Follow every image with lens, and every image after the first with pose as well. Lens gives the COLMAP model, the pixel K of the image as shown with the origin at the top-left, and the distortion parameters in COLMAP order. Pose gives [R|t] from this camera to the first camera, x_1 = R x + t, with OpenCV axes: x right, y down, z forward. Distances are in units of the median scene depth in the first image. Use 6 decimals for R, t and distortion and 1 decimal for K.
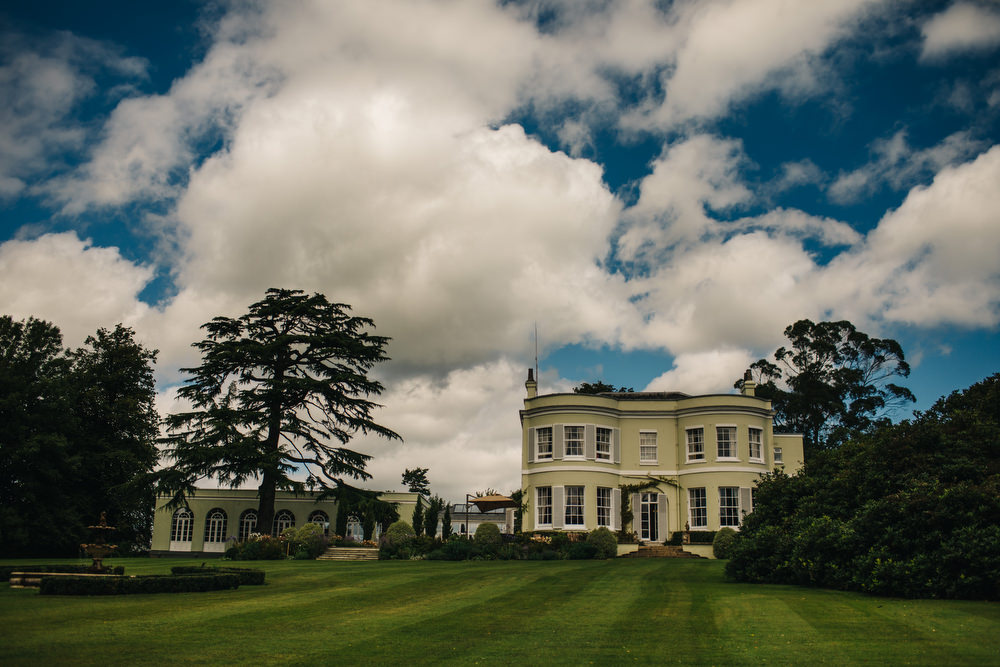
lens RADIAL K [[974.5, 0, 500.0], [0, 974.5, 333.5], [0, 0, 1]] dist [-0.057207, 0.007868]
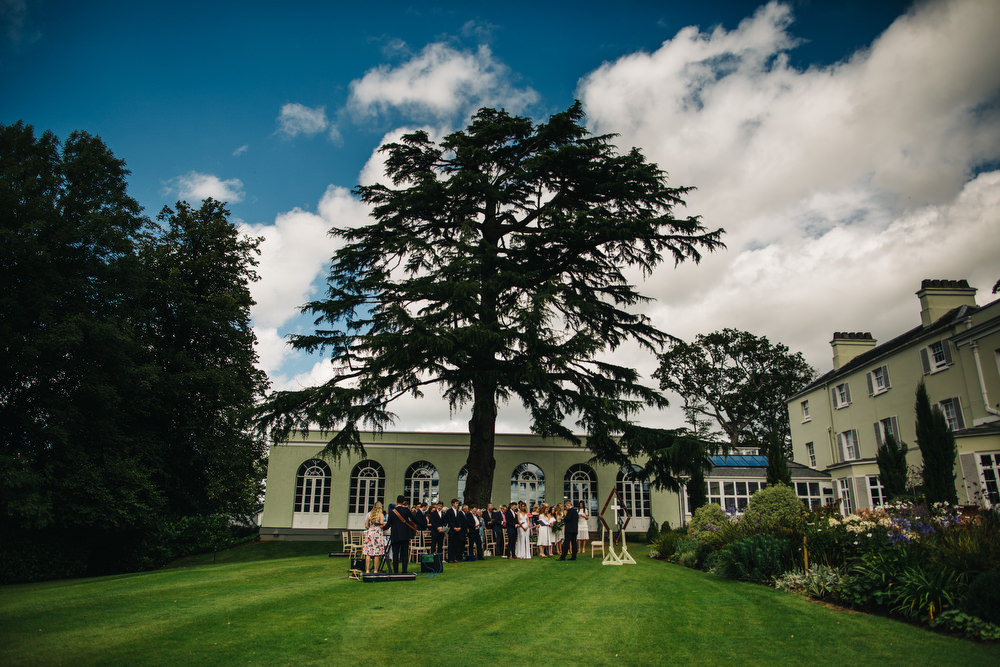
lens RADIAL K [[702.0, 0, 500.0], [0, 702.0, 333.5], [0, 0, 1]] dist [-0.009828, 0.000142]
pose [[0.995081, 0.021534, 0.096697, -0.261146], [-0.018872, 0.999420, -0.028360, 0.110953], [-0.097251, 0.026396, 0.994910, 0.540364]]
